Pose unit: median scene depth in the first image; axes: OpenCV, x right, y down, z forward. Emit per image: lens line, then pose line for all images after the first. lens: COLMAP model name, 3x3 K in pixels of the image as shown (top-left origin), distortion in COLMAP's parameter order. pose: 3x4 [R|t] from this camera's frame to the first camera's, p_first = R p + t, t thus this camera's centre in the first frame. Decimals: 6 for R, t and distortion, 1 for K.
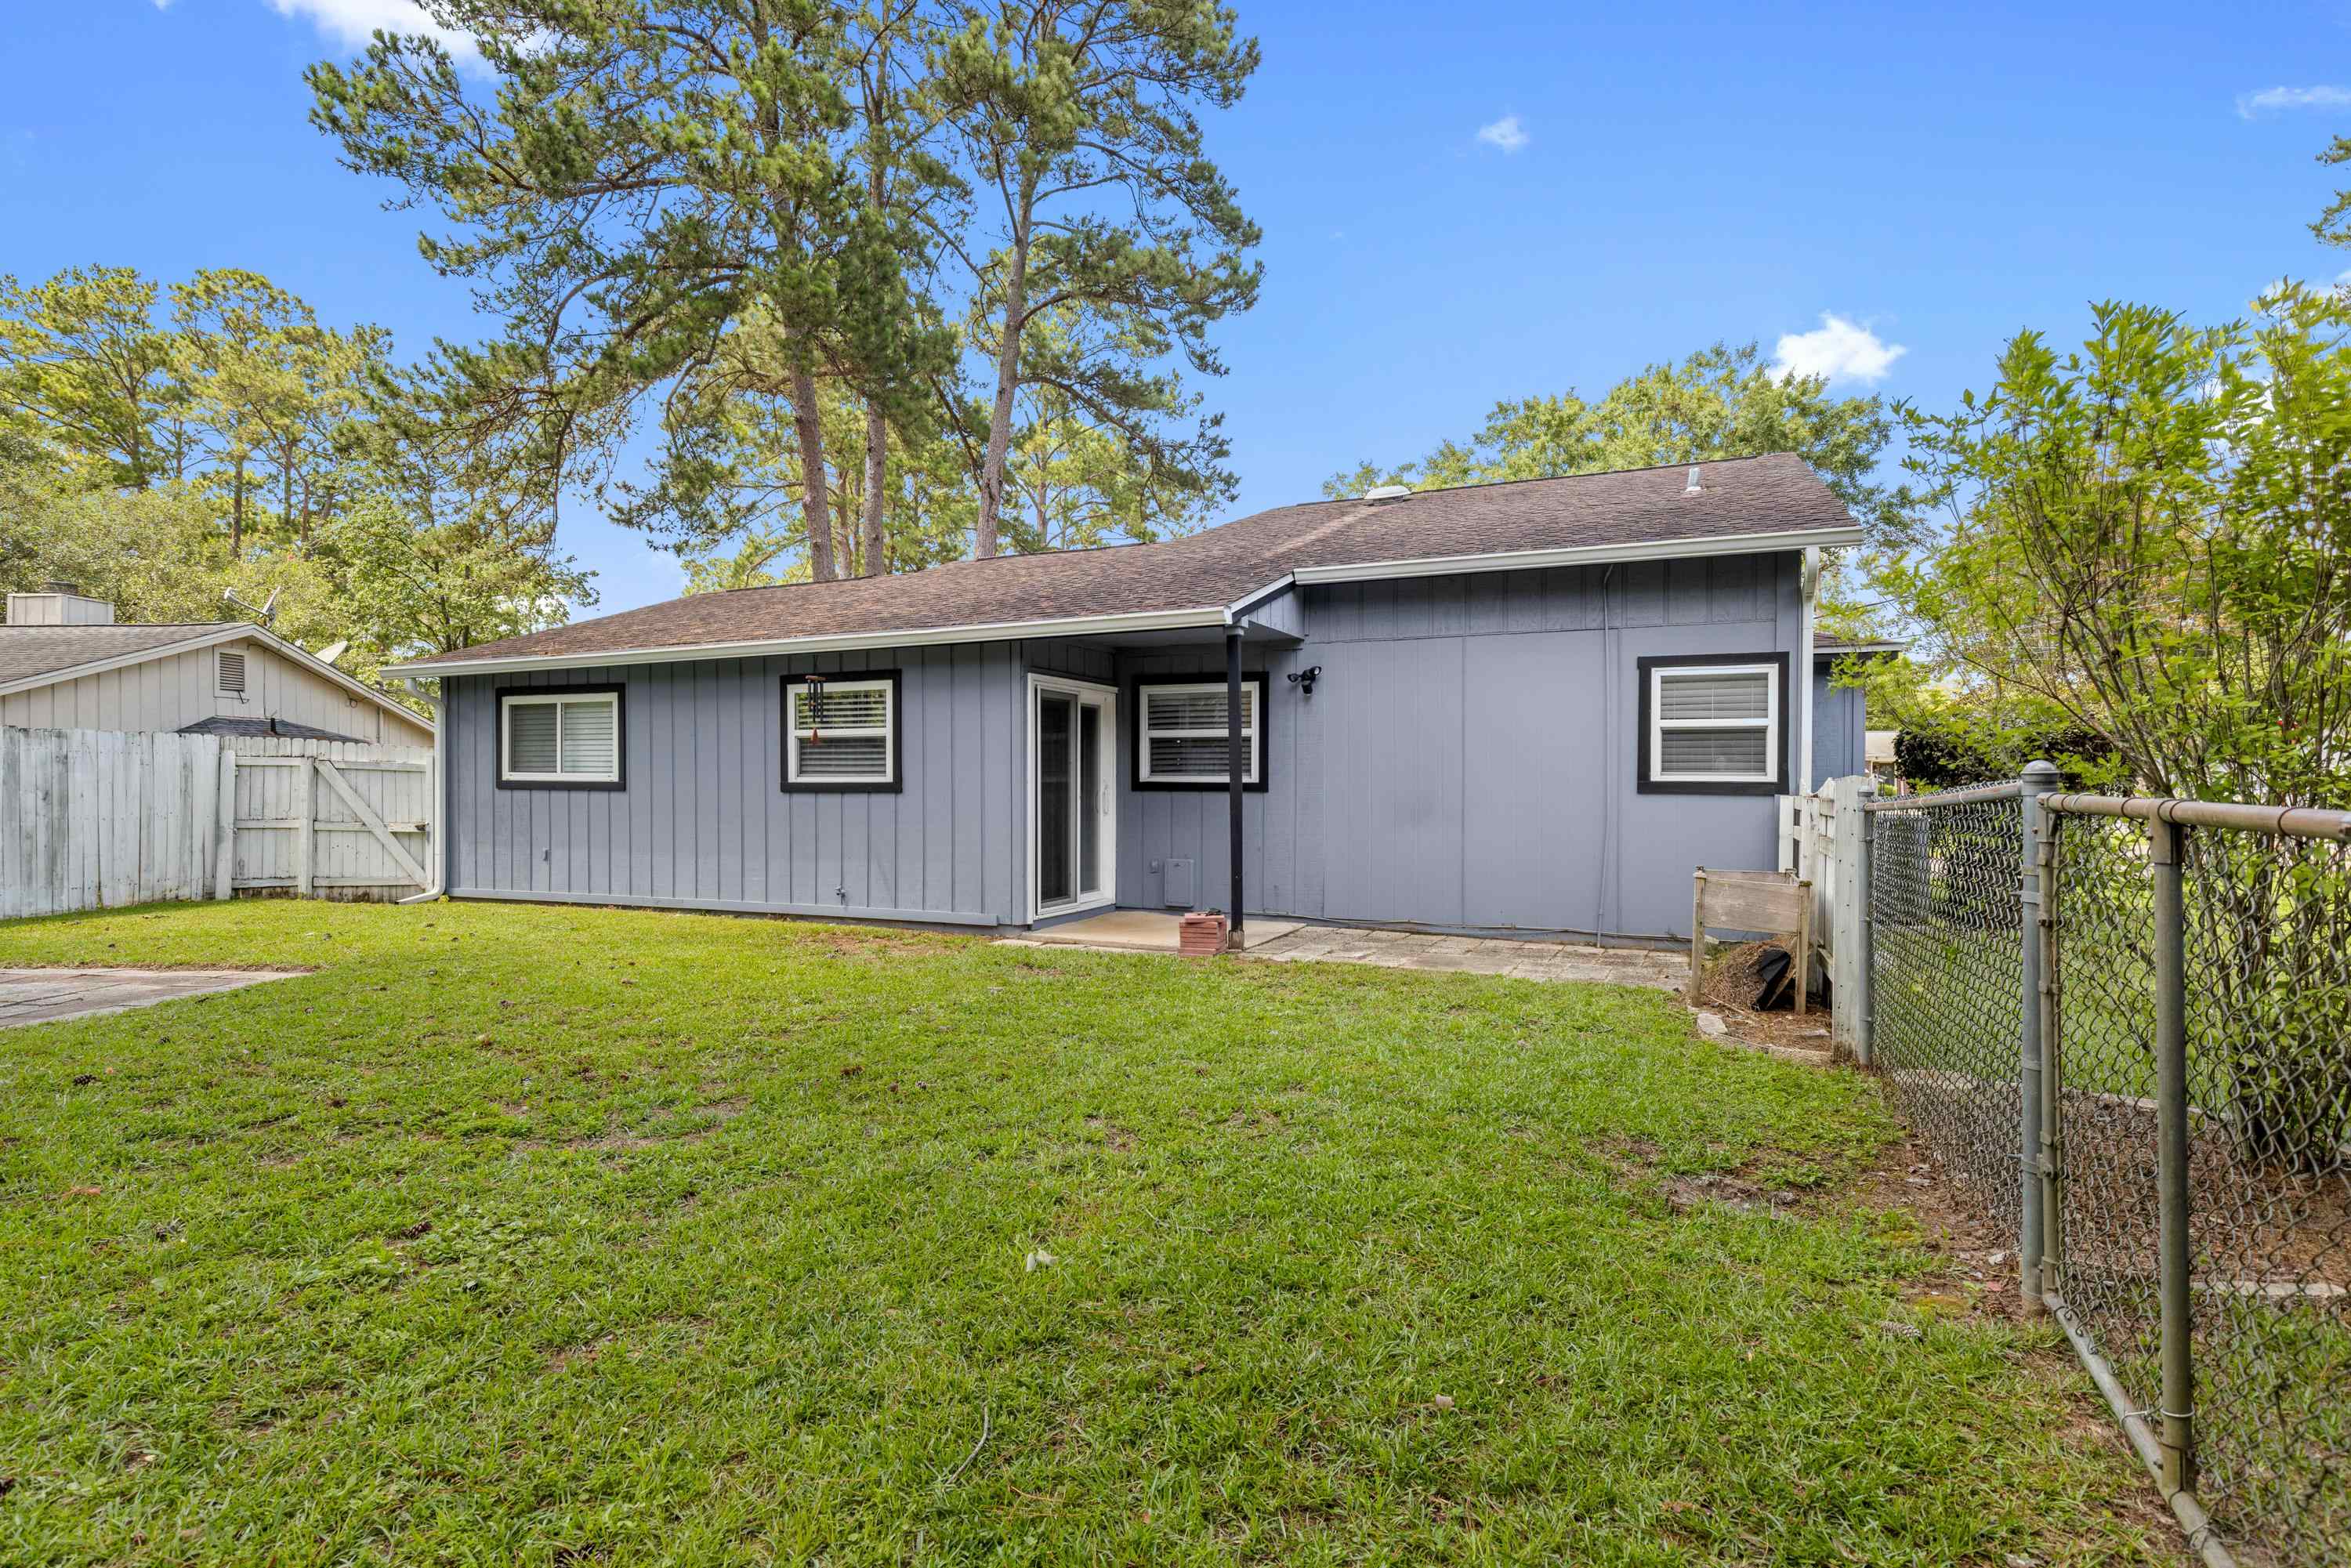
lens RADIAL K [[1164.4, 0, 1182.9], [0, 1164.4, 789.3], [0, 0, 1]] dist [0.002840, 0.000533]
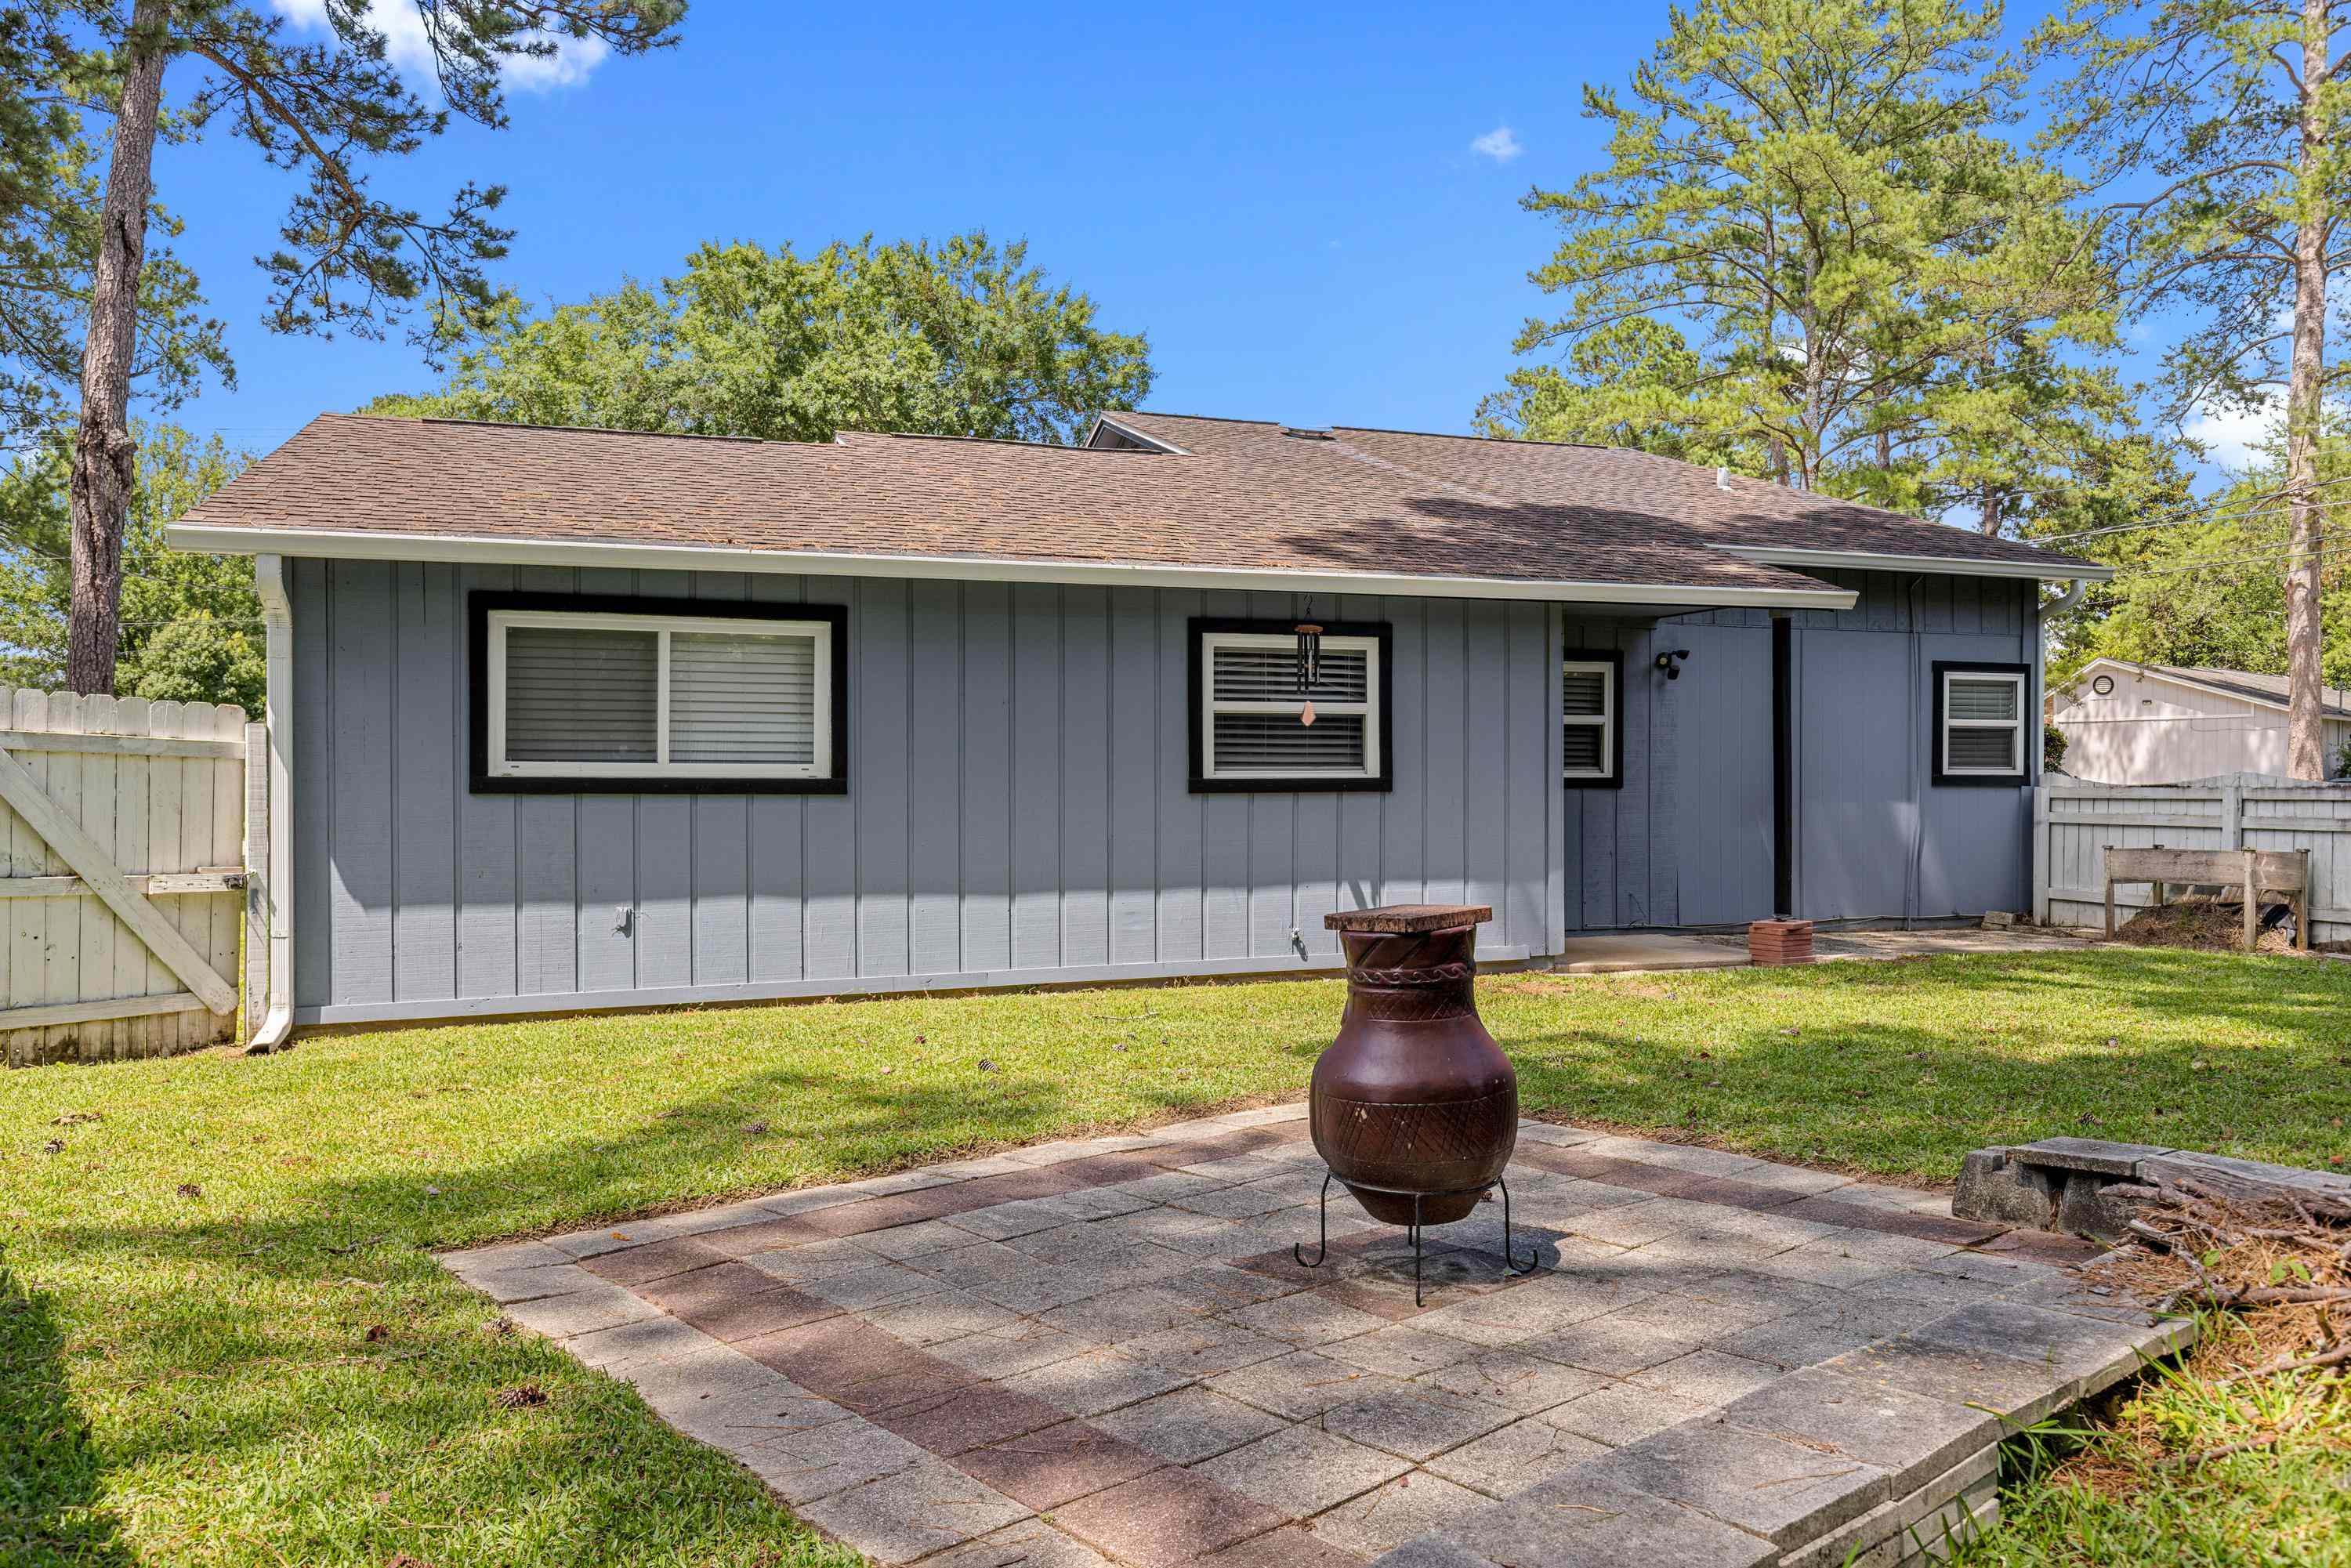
lens RADIAL K [[1693.5, 0, 1175.5], [0, 1693.5, 784.0], [0, 0, 1]] dist [0.005518, 0.001664]
pose [[0.709530, -0.004088, 0.704663, -0.884333], [0.008314, 0.999962, -0.002571, -0.000572], [-0.704626, 0.007683, 0.709538, 0.276198]]
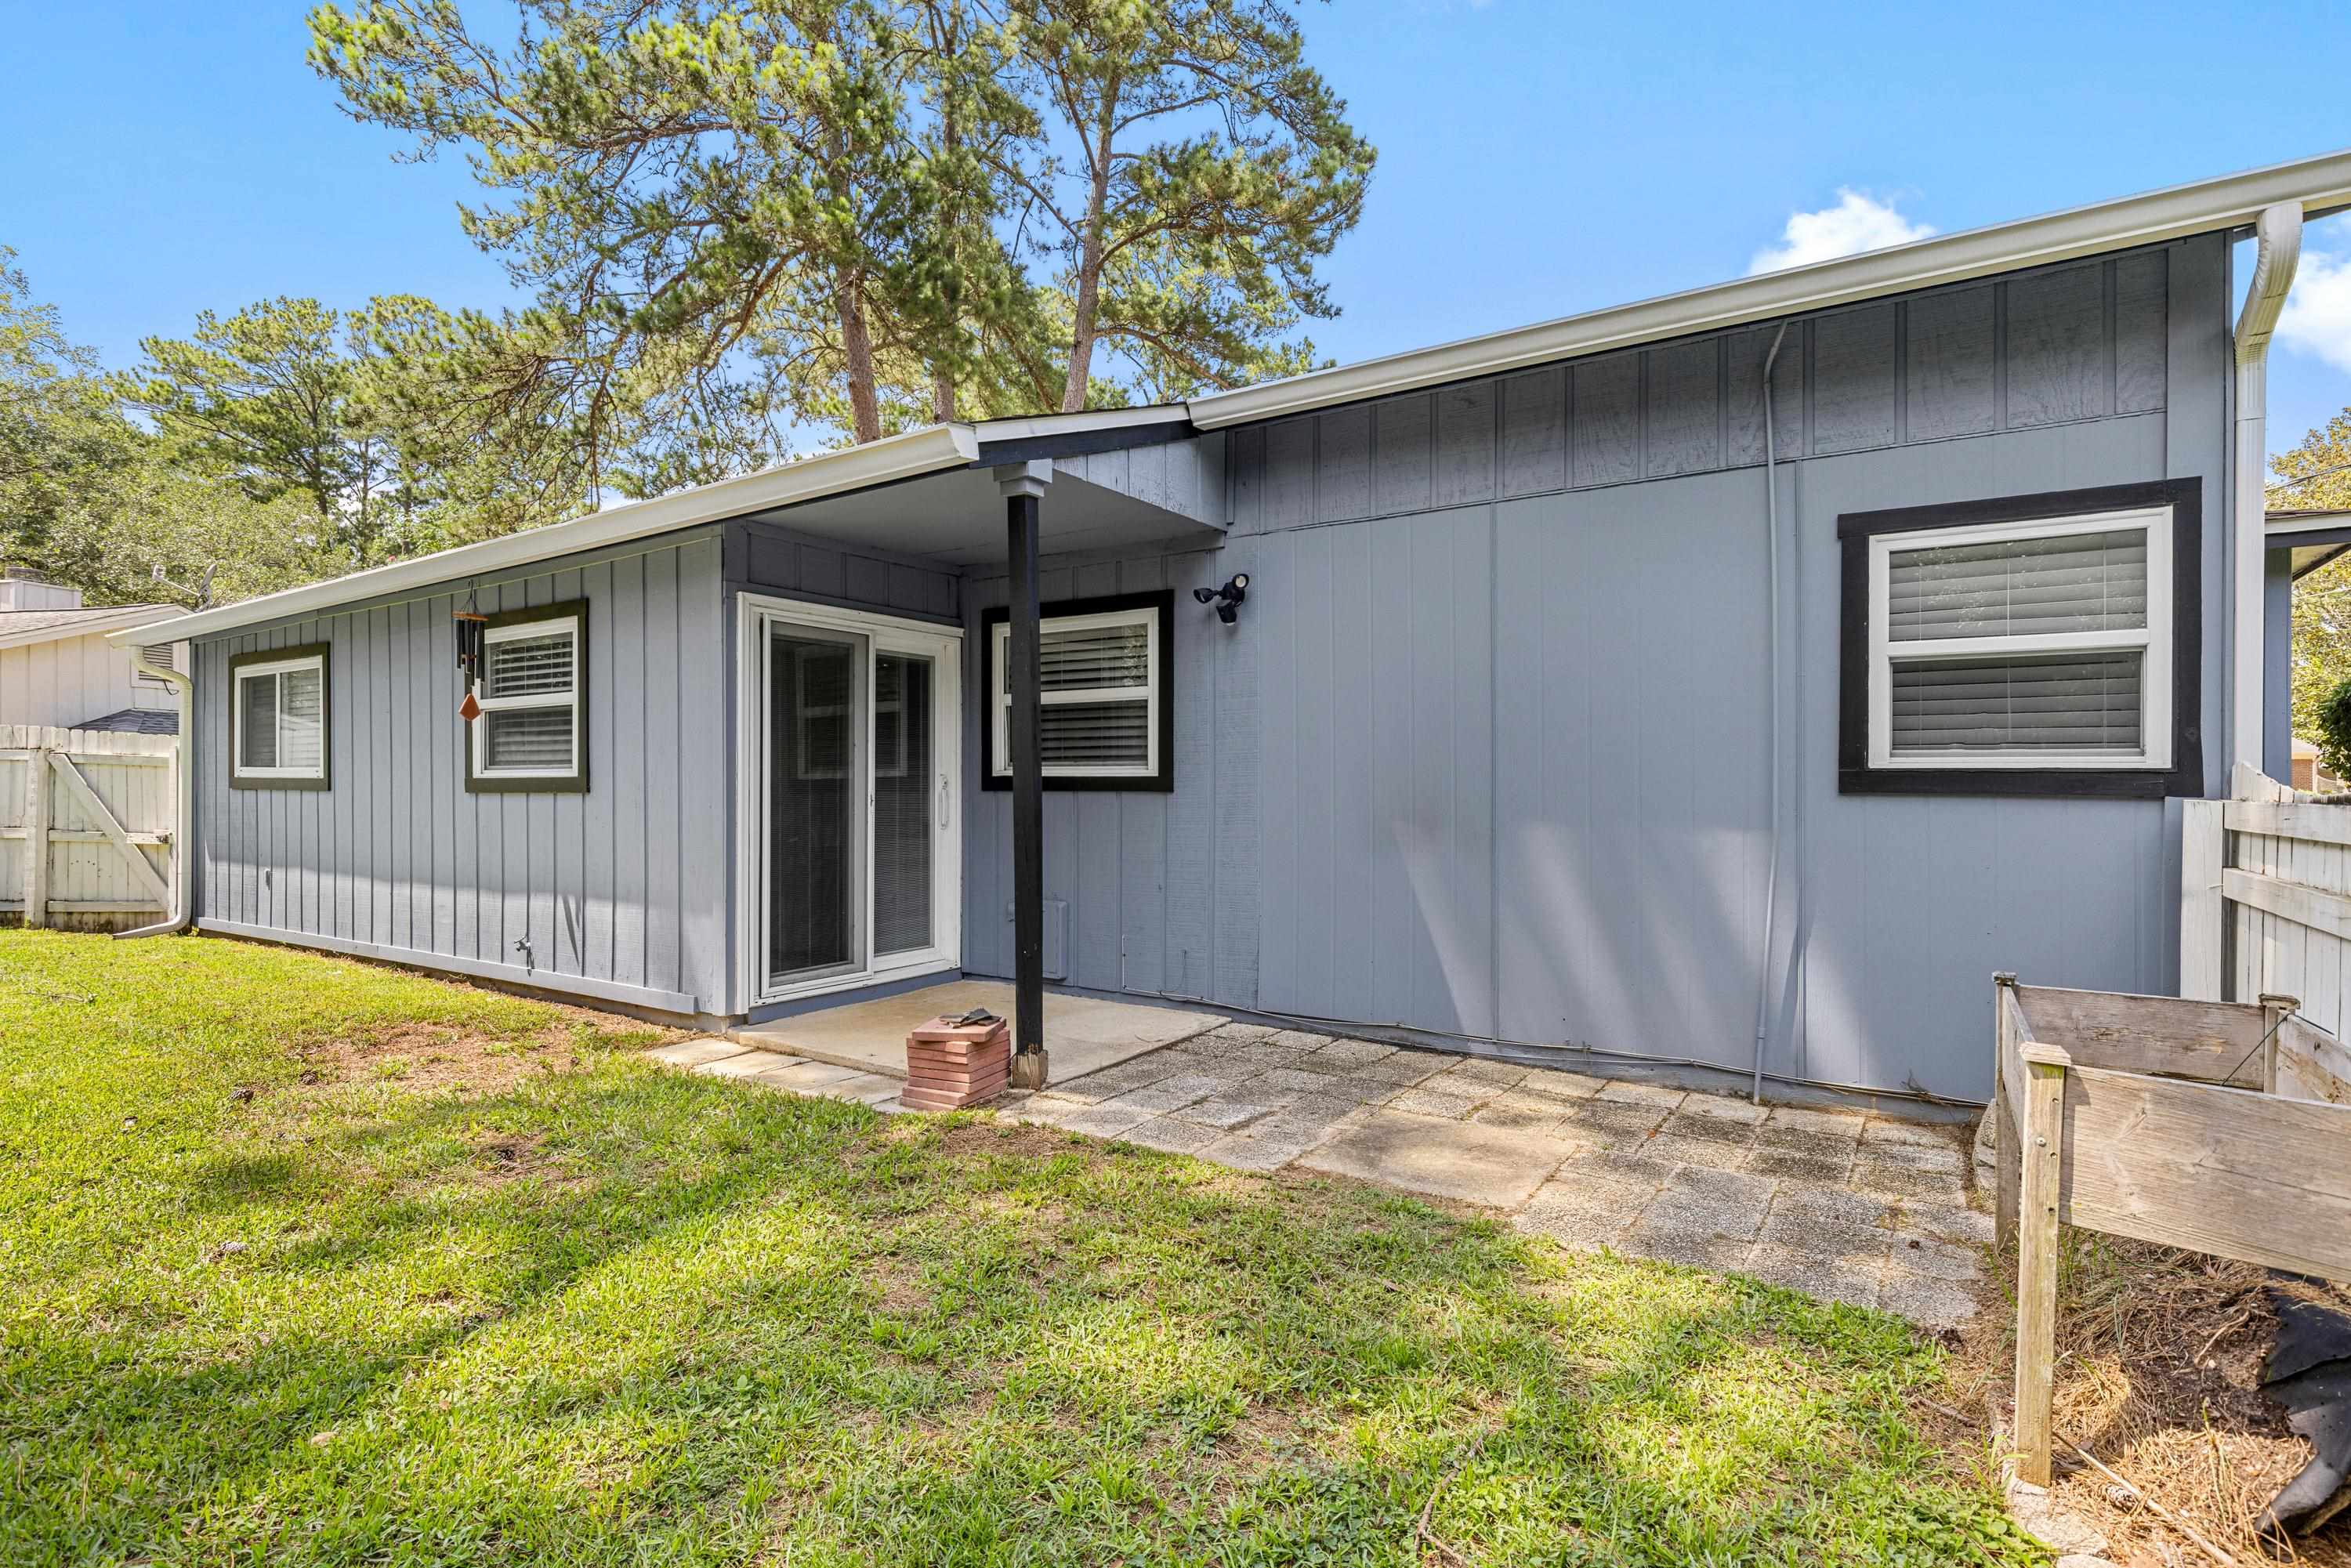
lens RADIAL K [[1157.6, 0, 1175.5], [0, 1157.6, 784.0], [0, 0, 1]] dist [-0.002905, 0.000411]
pose [[0.988633, -0.002428, -0.150328, 0.136436], [0.001904, 0.999992, -0.003628, 0.000374], [0.150335, 0.003300, 0.988630, 0.347460]]
